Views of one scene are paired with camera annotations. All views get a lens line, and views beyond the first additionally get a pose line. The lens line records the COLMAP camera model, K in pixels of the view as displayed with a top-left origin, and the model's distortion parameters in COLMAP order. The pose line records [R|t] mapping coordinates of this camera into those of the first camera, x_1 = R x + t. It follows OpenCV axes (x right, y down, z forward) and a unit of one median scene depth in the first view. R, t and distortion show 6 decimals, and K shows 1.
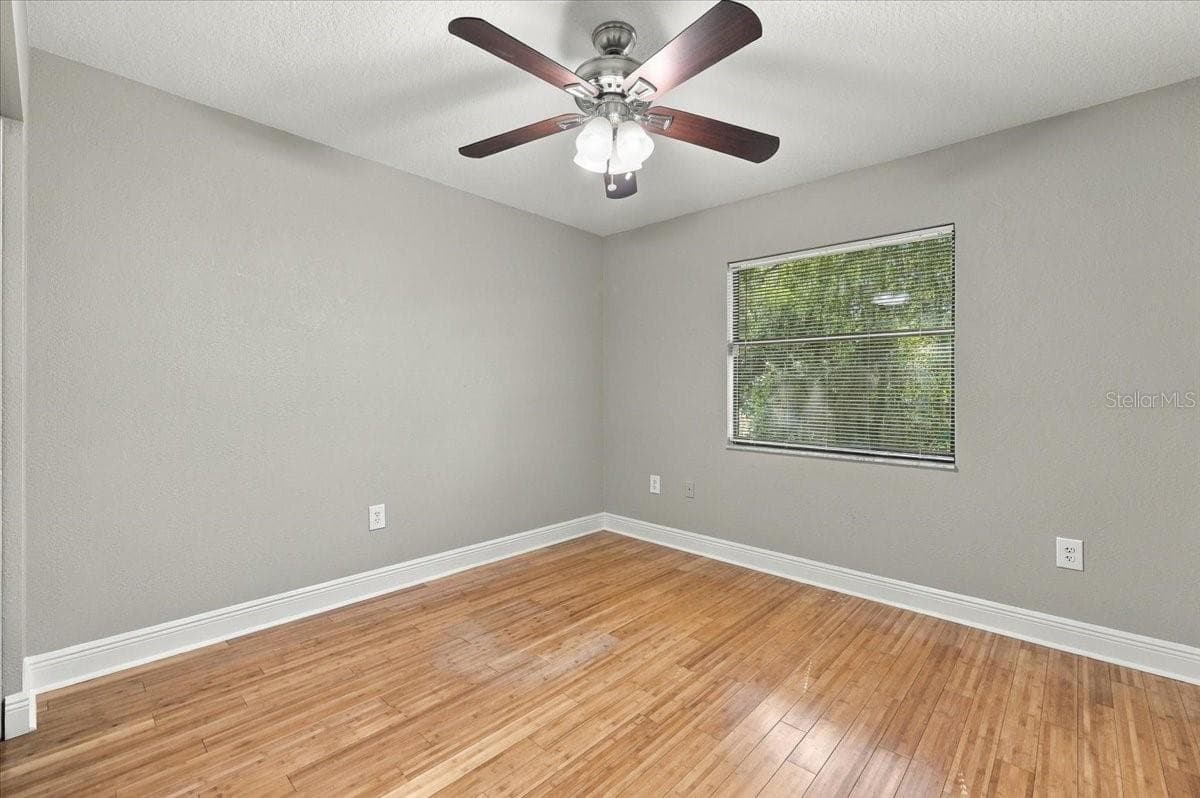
lens RADIAL K [[738.1, 0, 600.0], [0, 738.1, 399.0], [0, 0, 1]] dist [0.072990, 0.000491]
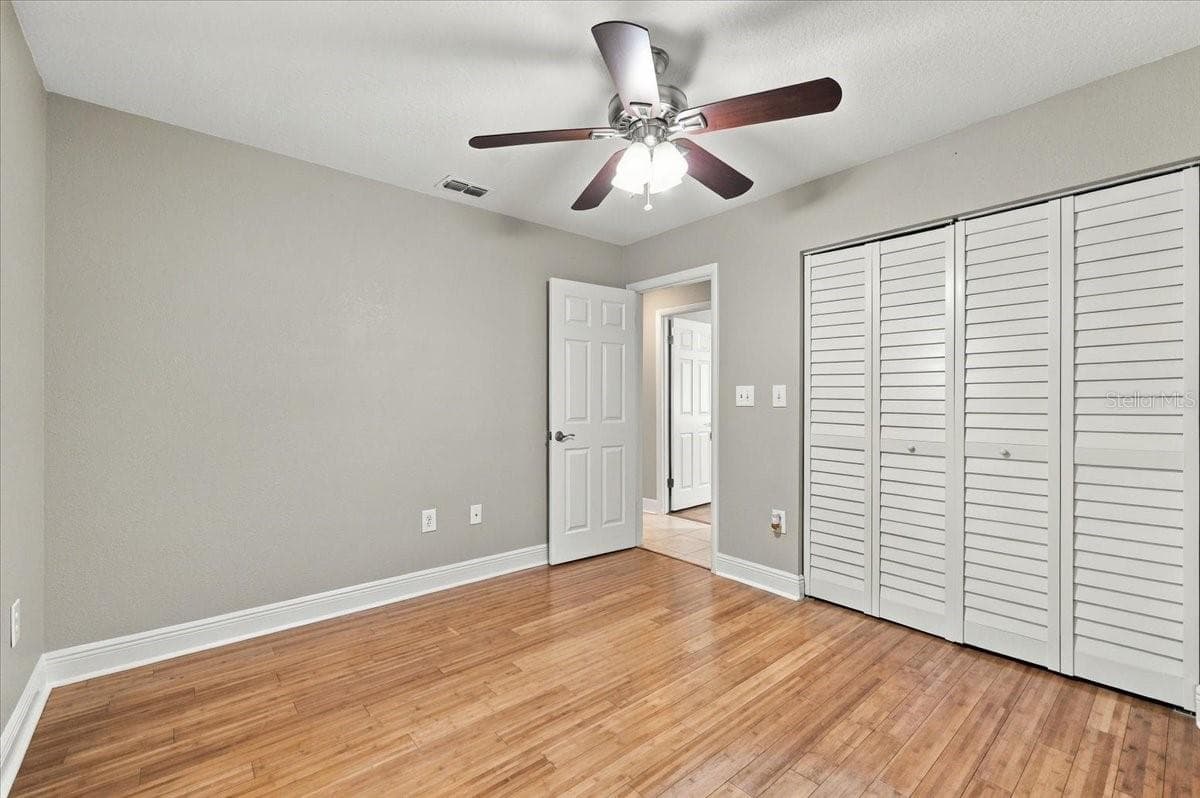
lens RADIAL K [[738.1, 0, 600.0], [0, 738.1, 399.0], [0, 0, 1]] dist [0.072990, 0.000491]
pose [[-0.996913, -0.005352, 0.078326, 0.002071], [-0.004963, 0.999974, 0.005158, -0.020785], [-0.078352, 0.004754, -0.996914, 1.998358]]
